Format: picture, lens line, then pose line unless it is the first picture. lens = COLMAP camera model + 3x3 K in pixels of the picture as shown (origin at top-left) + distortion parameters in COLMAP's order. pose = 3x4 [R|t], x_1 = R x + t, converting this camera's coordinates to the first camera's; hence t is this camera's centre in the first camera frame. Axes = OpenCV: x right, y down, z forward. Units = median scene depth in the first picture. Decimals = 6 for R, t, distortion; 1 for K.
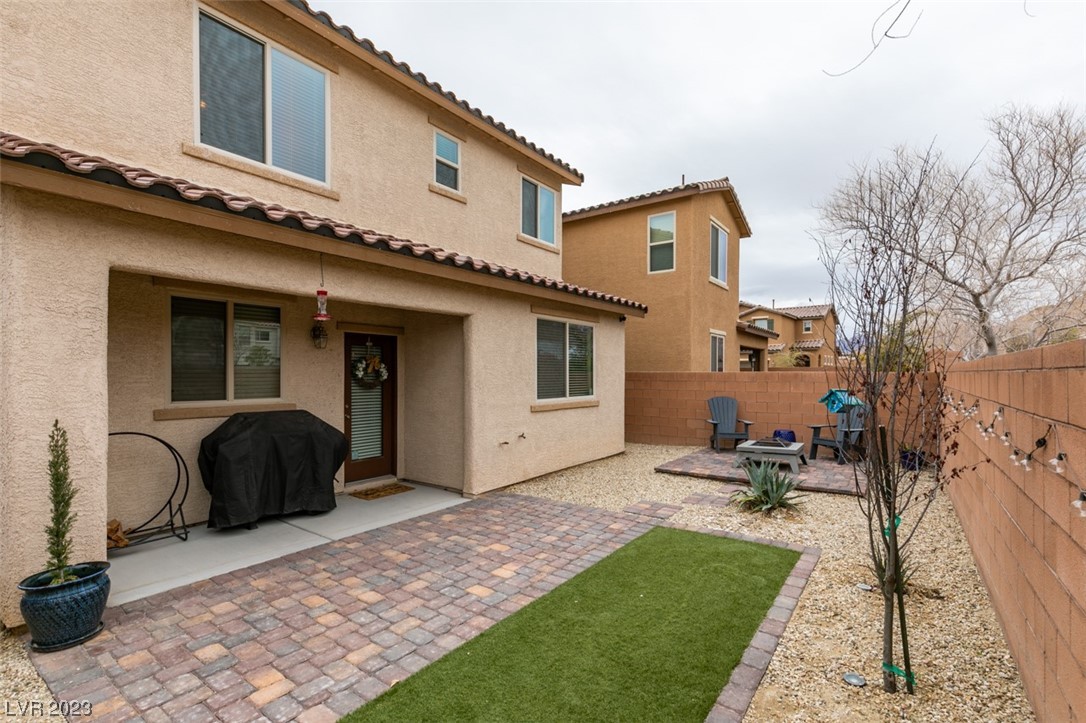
lens RADIAL K [[487.9, 0, 539.5], [0, 487.9, 382.8], [0, 0, 1]] dist [0.008406, -0.000396]
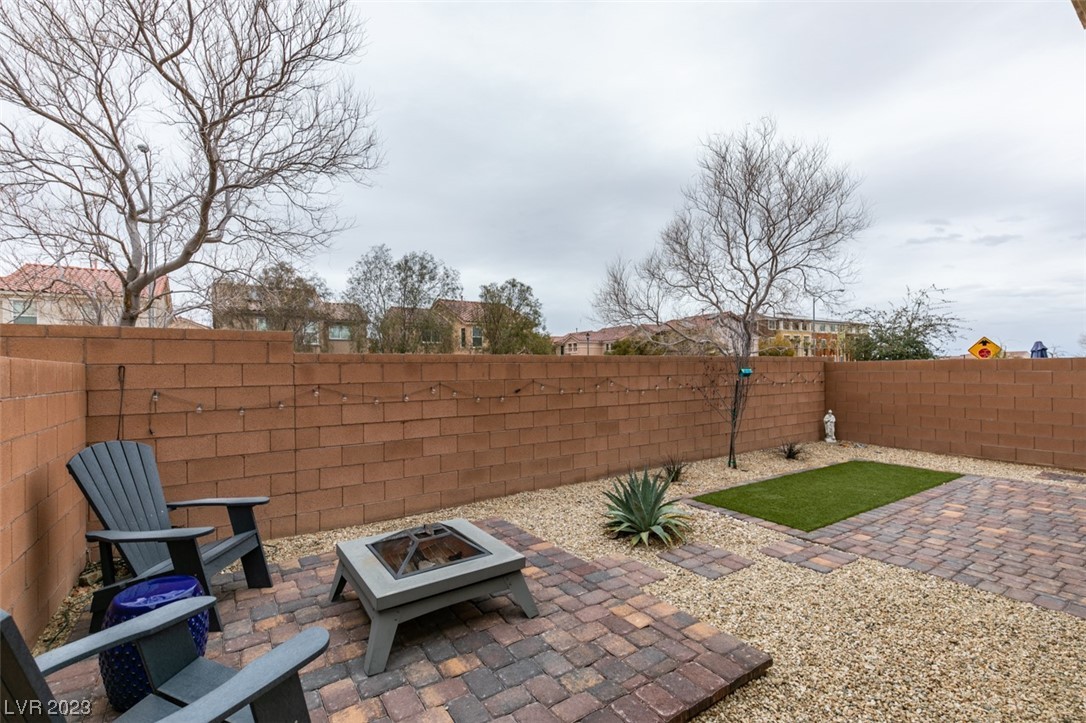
lens RADIAL K [[487.9, 0, 545.7], [0, 487.9, 362.5], [0, 0, 1]] dist [0.008406, -0.000396]
pose [[-0.943279, 0.015203, 0.331652, 0.305180], [0.018496, 0.999806, 0.006775, -0.021561], [-0.331485, 0.012525, -0.943377, 1.557216]]
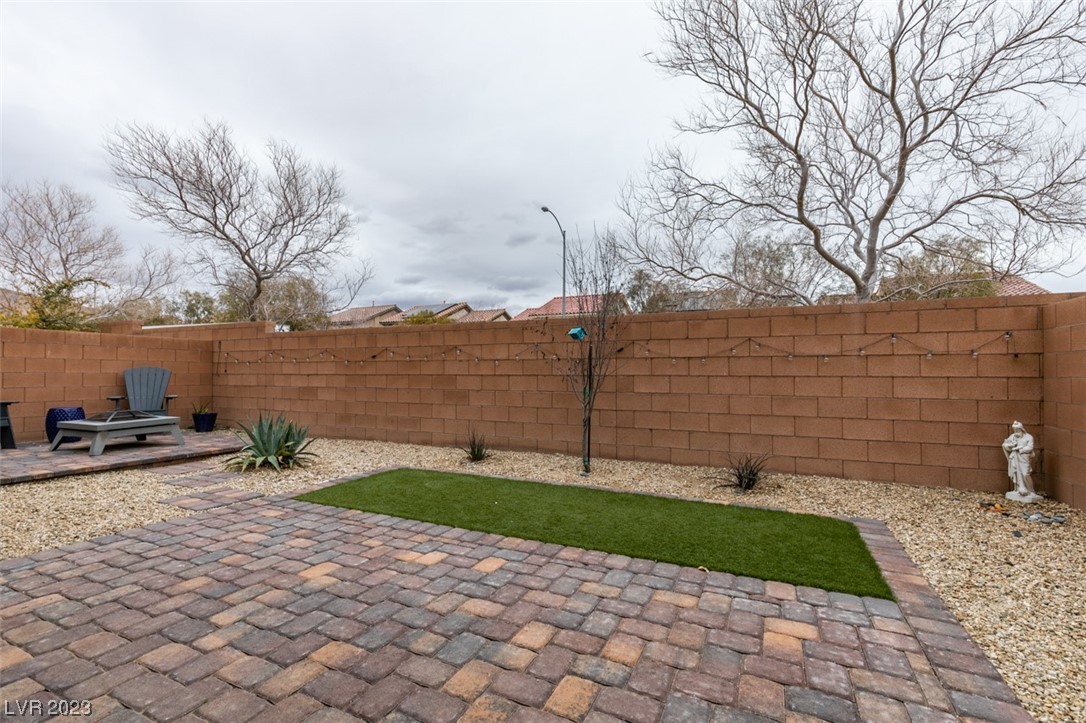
lens RADIAL K [[487.9, 0, 542.9], [0, 487.9, 366.8], [0, 0, 1]] dist [0.008406, -0.000396]
pose [[-0.188395, 0.016924, 0.981947, -0.480451], [0.016026, 0.999771, -0.014156, 0.077294], [-0.981962, 0.013070, -0.188624, 0.586684]]
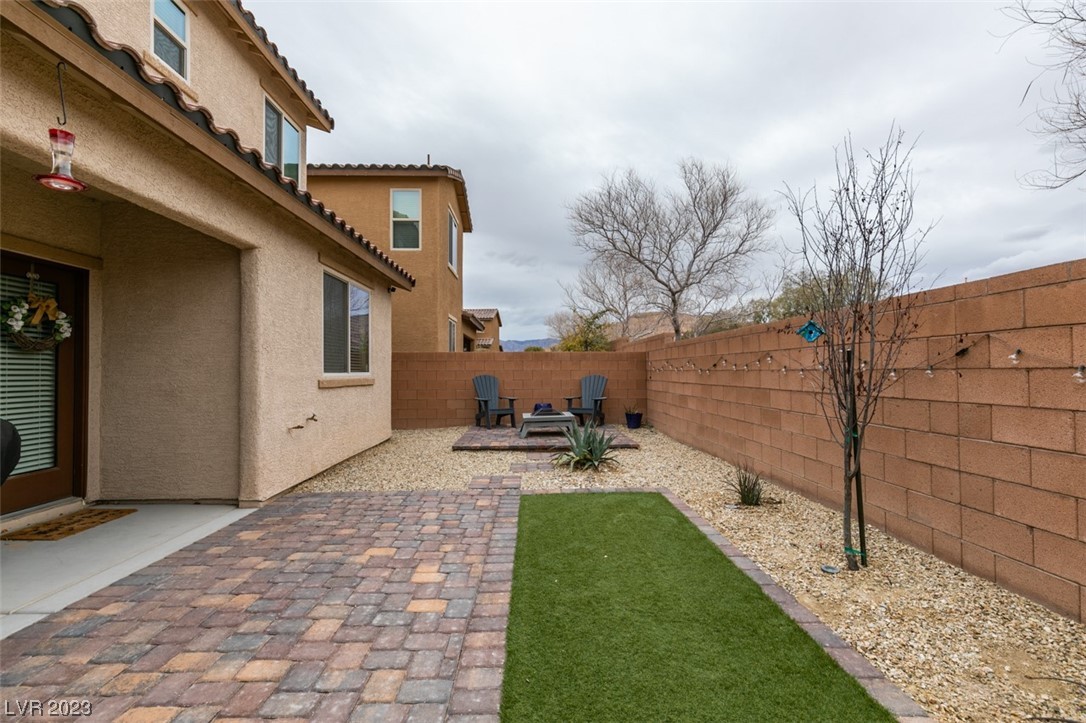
lens RADIAL K [[487.9, 0, 532.4], [0, 487.9, 364.6], [0, 0, 1]] dist [0.008406, -0.000396]
pose [[0.799531, 0.006164, 0.600593, -0.236576], [0.015126, 0.999424, -0.030394, 0.056665], [-0.600435, 0.033386, 0.798977, 0.185454]]
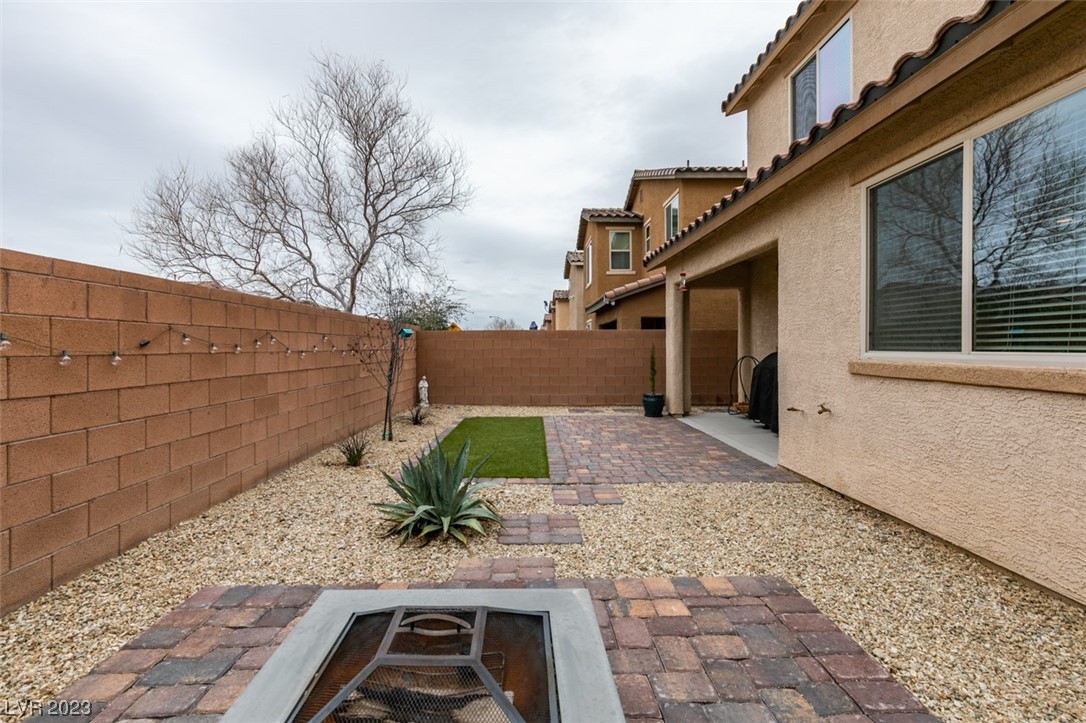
lens RADIAL K [[487.9, 0, 545.6], [0, 487.9, 350.8], [0, 0, 1]] dist [0.008406, -0.000396]
pose [[-0.786325, 0.008927, -0.617748, 0.632474], [-0.007300, 0.999692, 0.023739, 0.026842], [0.617769, 0.023176, -0.786018, 1.336989]]
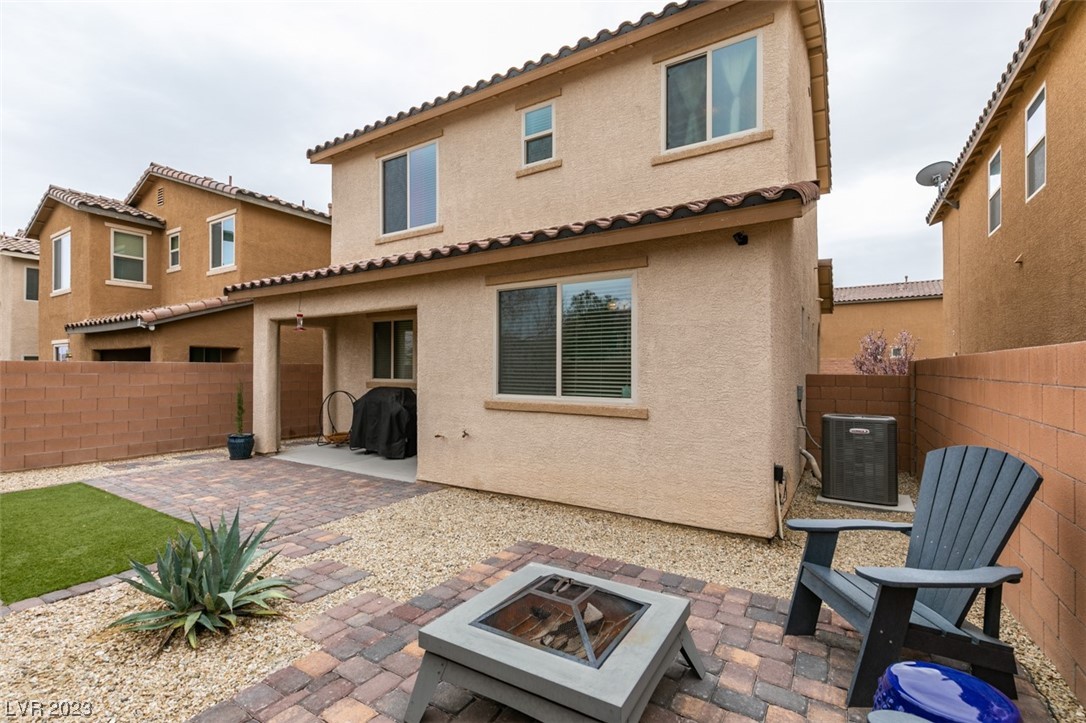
lens RADIAL K [[487.9, 0, 538.8], [0, 487.9, 359.4], [0, 0, 1]] dist [0.008406, -0.000396]
pose [[0.070823, -0.015687, -0.997366, 0.876811], [-0.020613, 0.999640, -0.017186, -0.010647], [0.997276, 0.021776, 0.070474, 1.134121]]
